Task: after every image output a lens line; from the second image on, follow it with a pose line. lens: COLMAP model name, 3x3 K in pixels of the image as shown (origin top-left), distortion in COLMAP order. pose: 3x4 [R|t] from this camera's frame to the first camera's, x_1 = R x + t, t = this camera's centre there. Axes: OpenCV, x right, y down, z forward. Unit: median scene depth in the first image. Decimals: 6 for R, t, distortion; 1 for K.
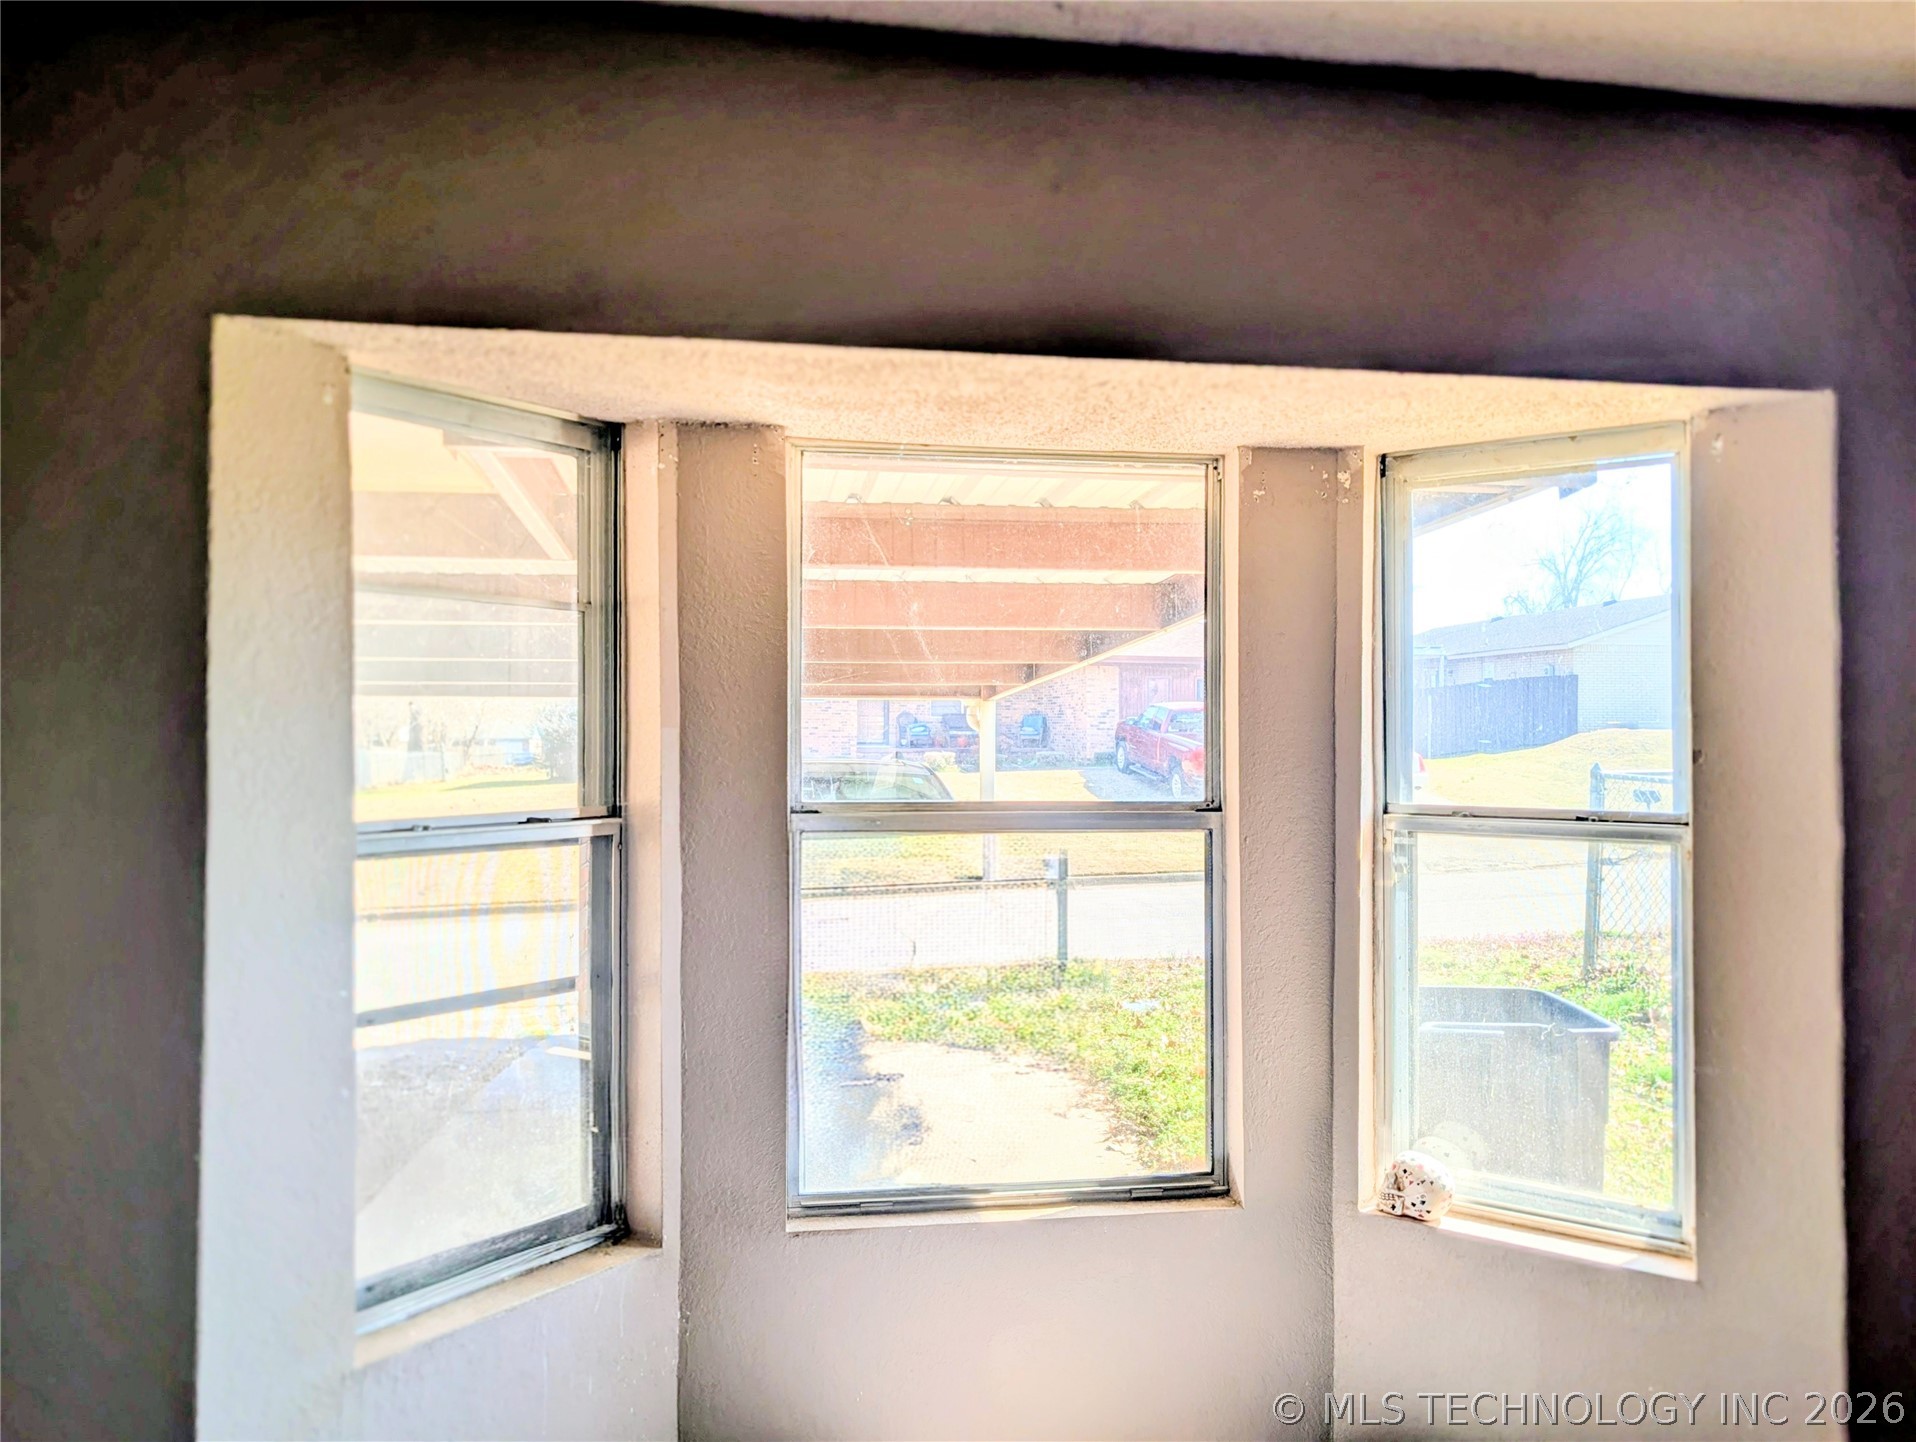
lens RADIAL K [[1450.1, 0, 956.6], [0, 1450.1, 723.6], [0, 0, 1]] dist [0.032982, 0.003485]
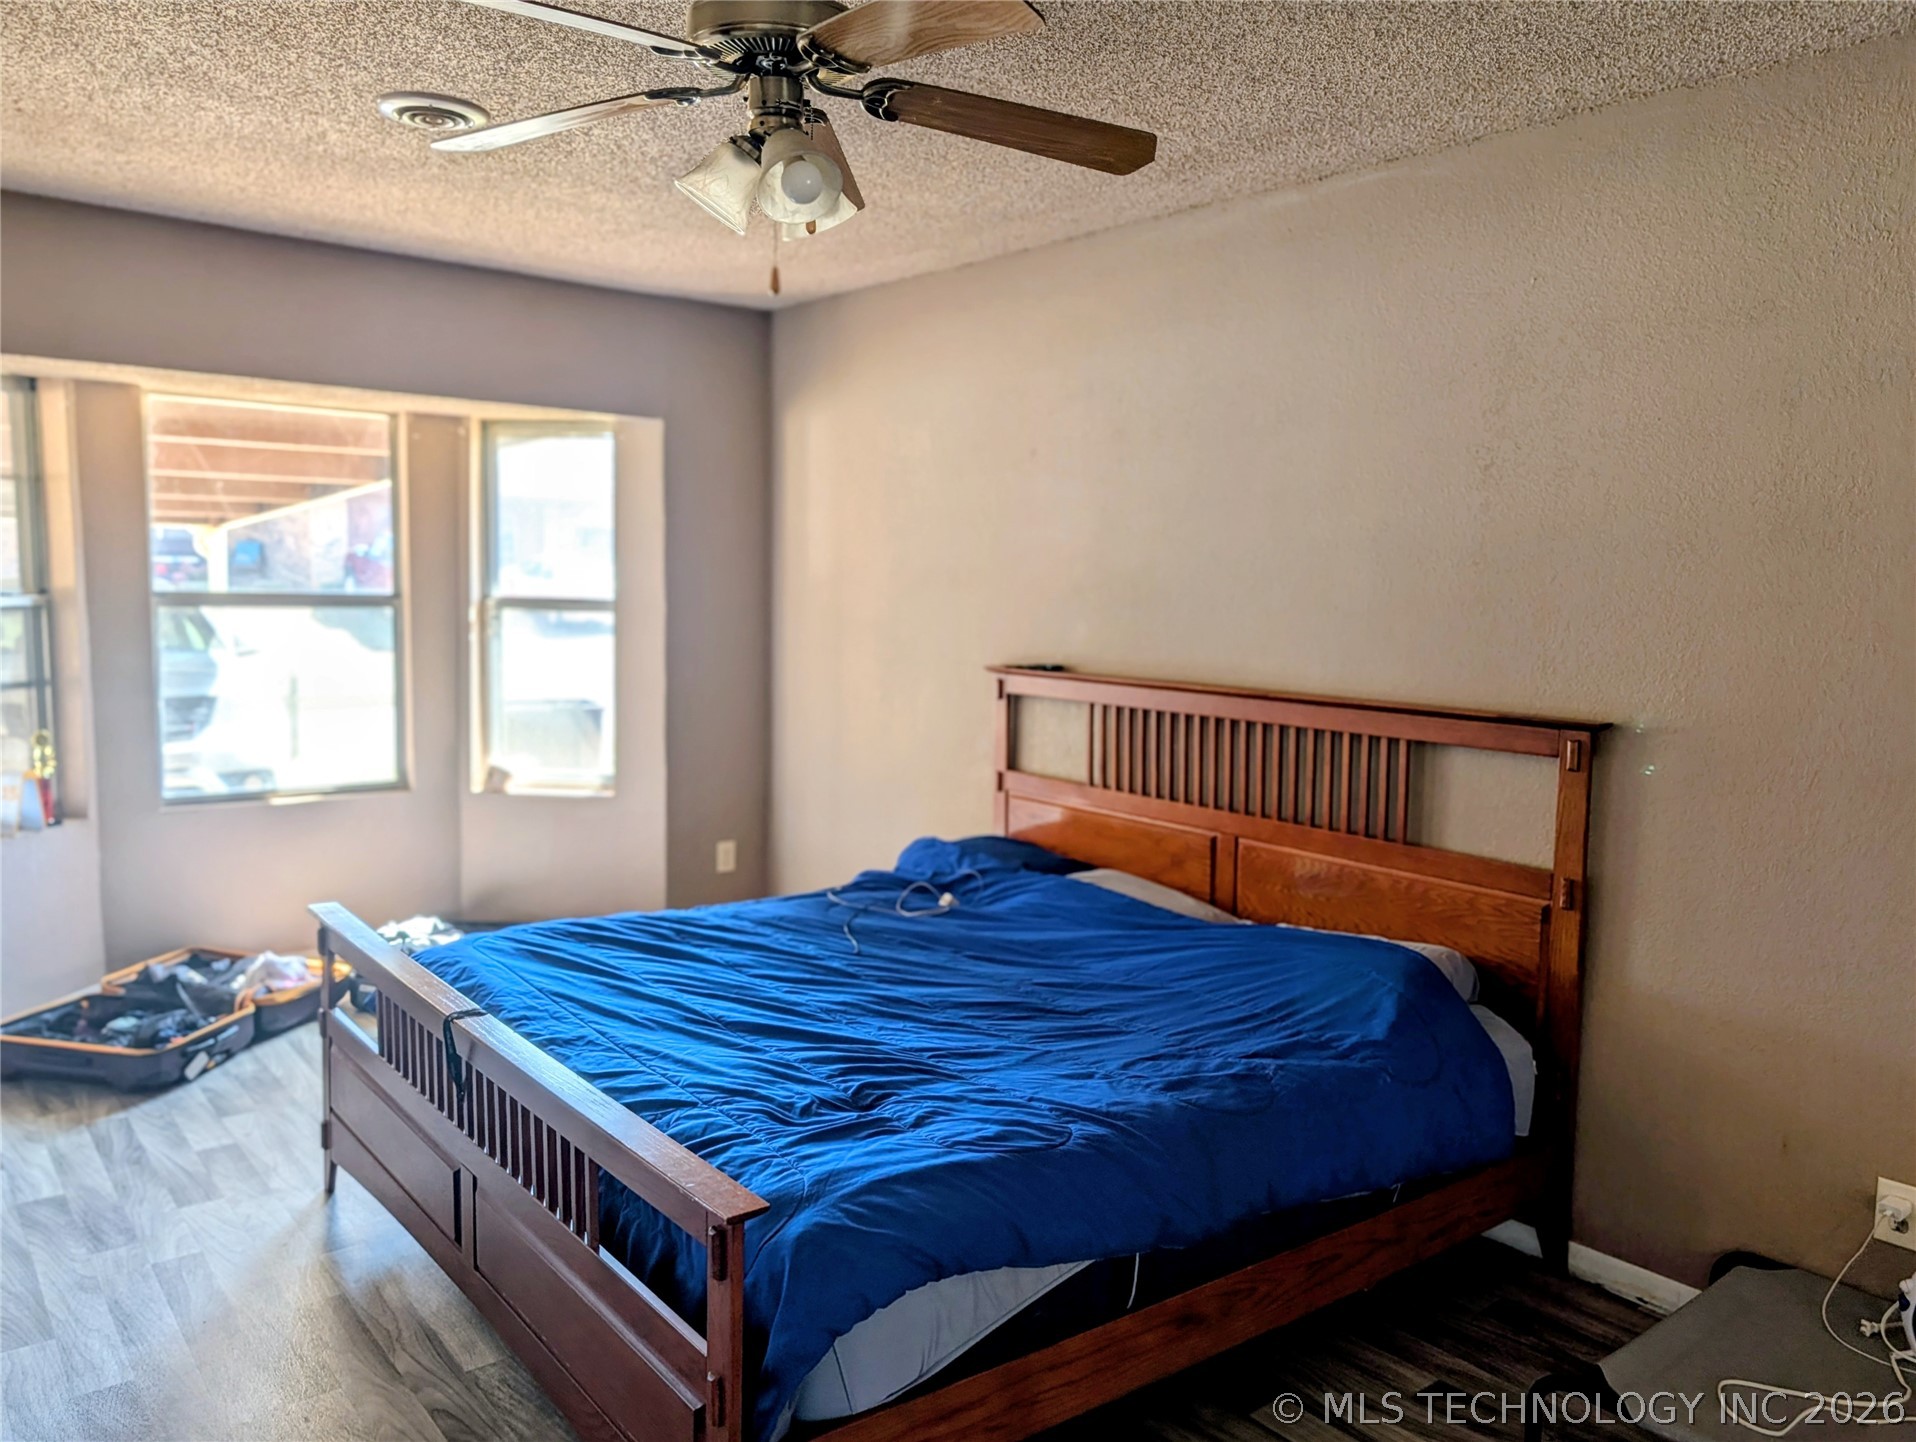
lens RADIAL K [[1450.1, 0, 964.2], [0, 1450.1, 723.0], [0, 0, 1]] dist [0.032982, 0.003485]
pose [[0.873025, -0.032386, 0.486599, -0.121978], [-0.022274, 0.994103, 0.106125, 0.003364], [-0.487167, -0.103488, 0.867155, -1.152873]]
